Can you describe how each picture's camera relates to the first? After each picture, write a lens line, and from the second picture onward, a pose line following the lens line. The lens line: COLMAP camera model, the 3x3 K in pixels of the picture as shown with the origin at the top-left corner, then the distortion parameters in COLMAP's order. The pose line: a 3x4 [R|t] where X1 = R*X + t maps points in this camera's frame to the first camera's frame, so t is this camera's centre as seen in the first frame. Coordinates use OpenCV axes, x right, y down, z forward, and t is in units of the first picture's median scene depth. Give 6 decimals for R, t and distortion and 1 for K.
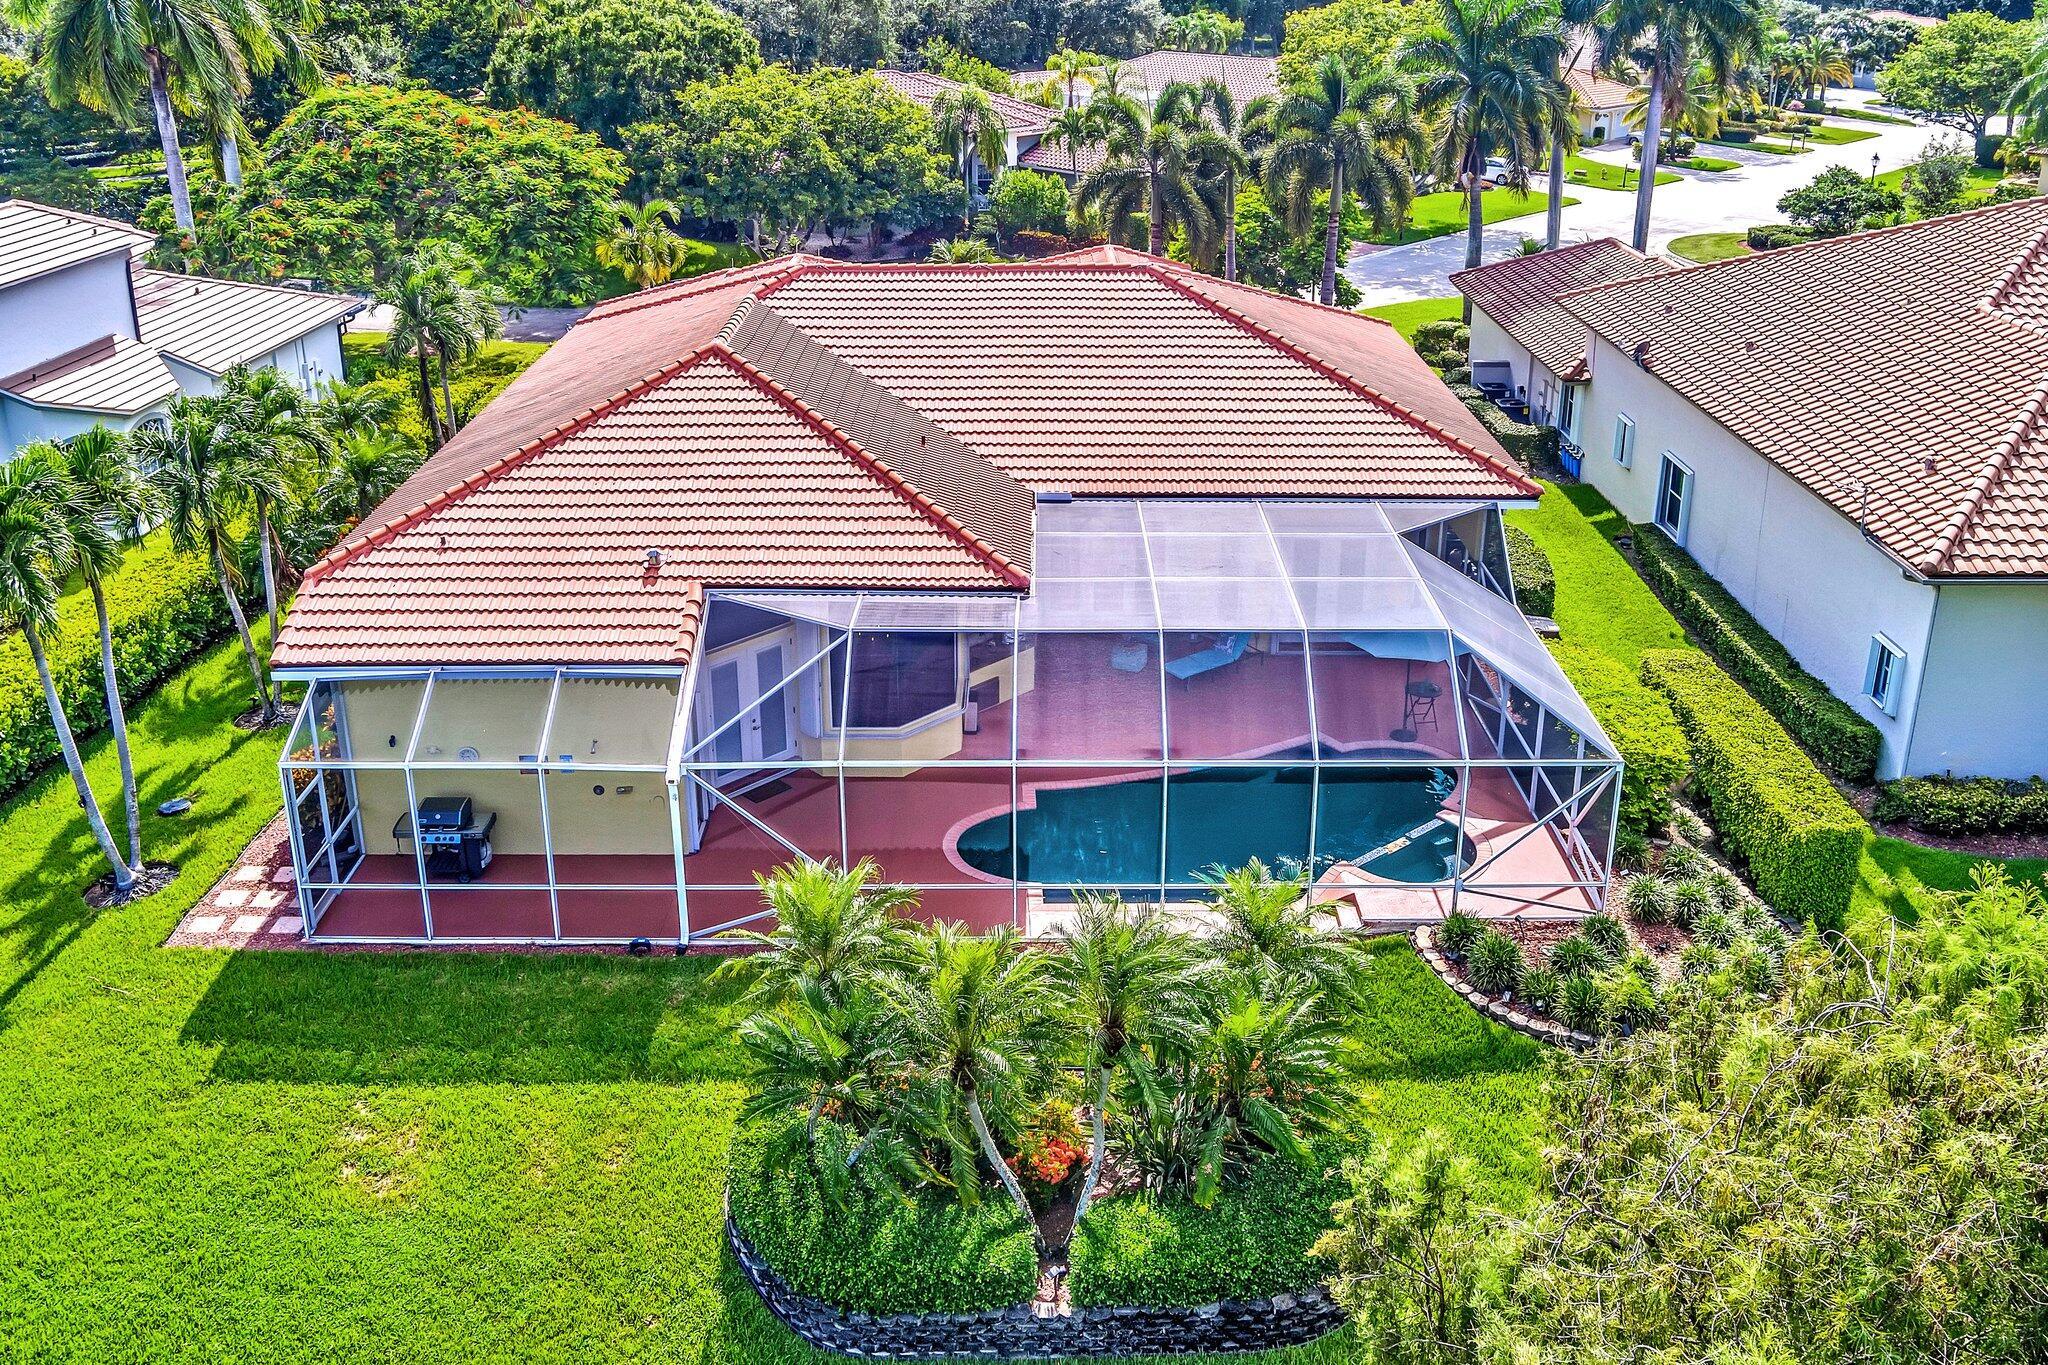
lens RADIAL K [[1700.4, 0, 1066.4], [0, 1700.4, 477.7], [0, 0, 1]] dist [-0.090010, 0.039348]
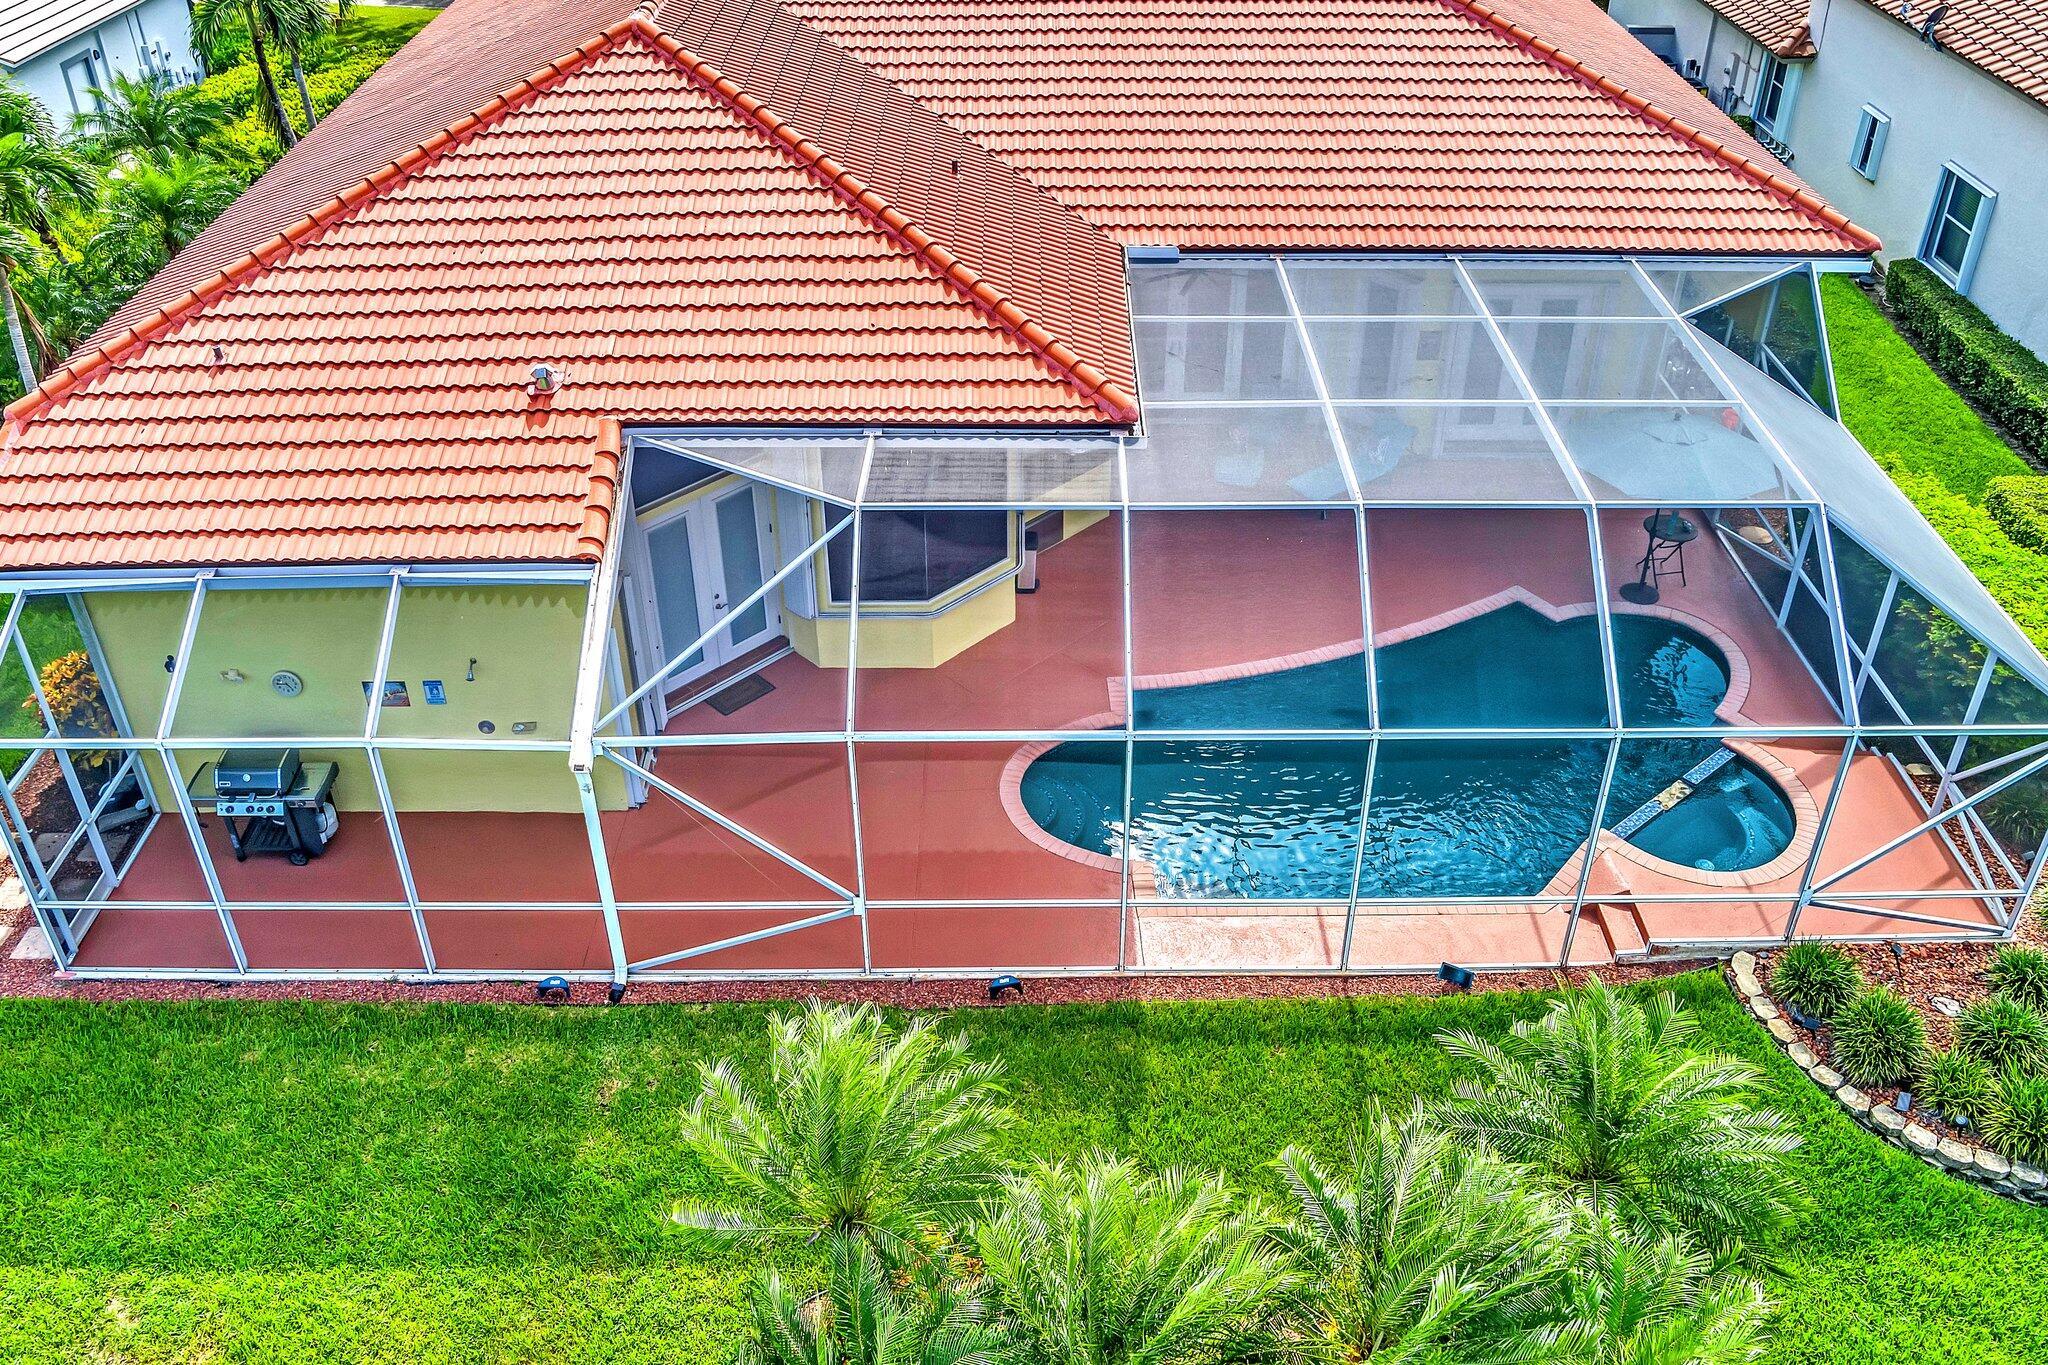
lens RADIAL K [[1700.4, 0, 1014.6], [0, 1700.4, 560.9], [0, 0, 1]] dist [-0.090010, 0.039348]
pose [[0.999752, -0.001824, -0.022186, -0.052504], [0.007235, 0.969151, 0.246363, -0.040244], [0.021052, -0.246463, 0.968924, 0.367929]]
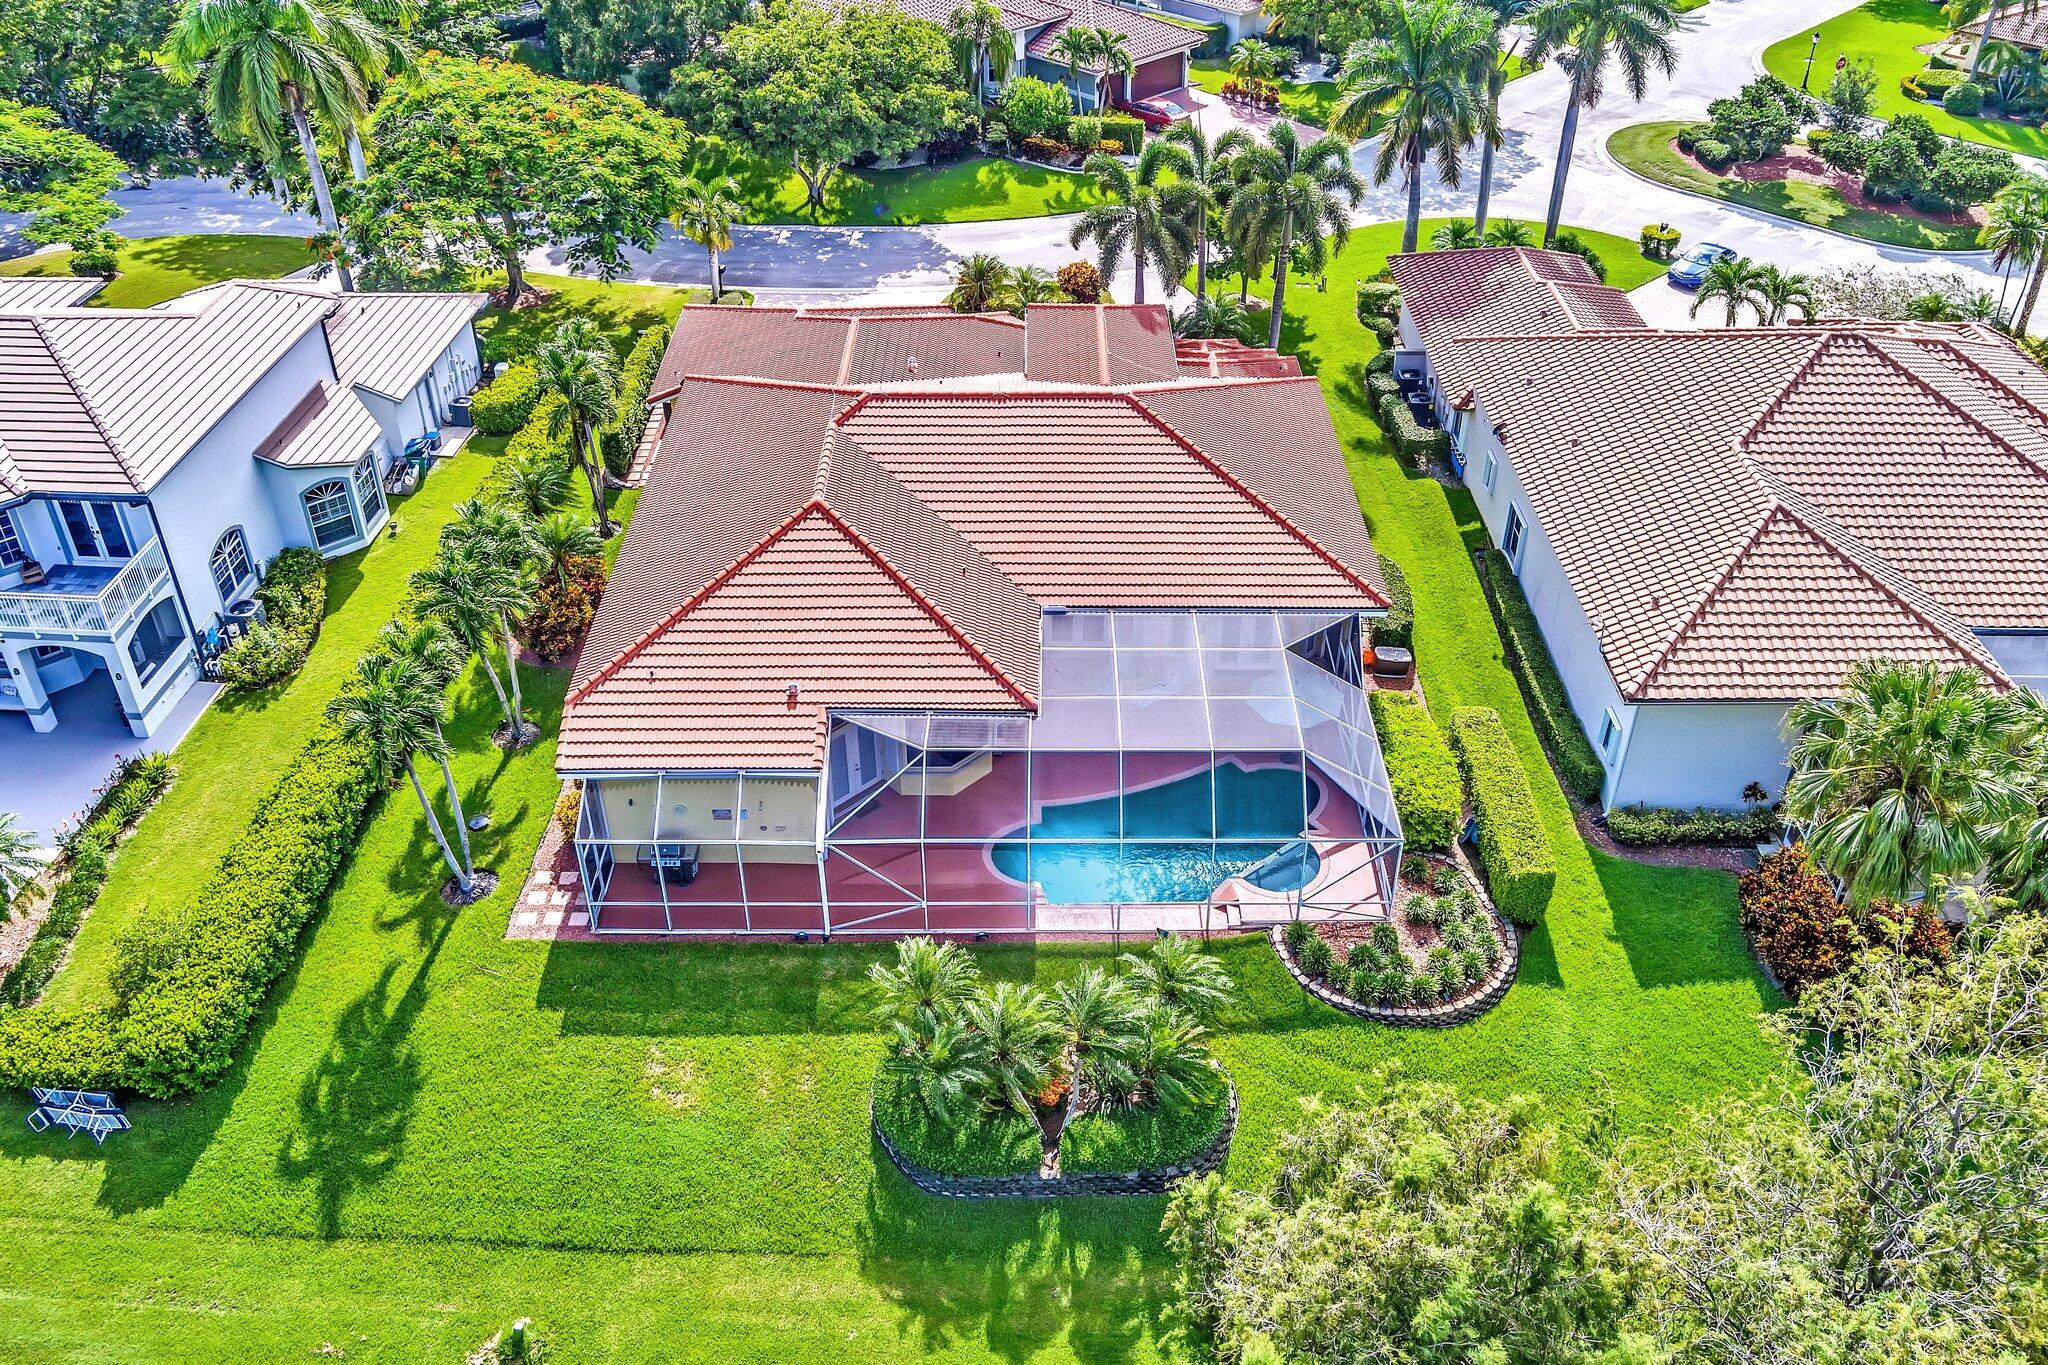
lens RADIAL K [[1700.4, 0, 1078.6], [0, 1700.4, 597.9], [0, 0, 1]] dist [-0.090010, 0.039348]
pose [[0.999972, 0.005412, 0.005175, 0.007198], [-0.006612, 0.962550, 0.271023, -0.443623], [-0.003514, -0.271049, 0.962559, -0.455394]]
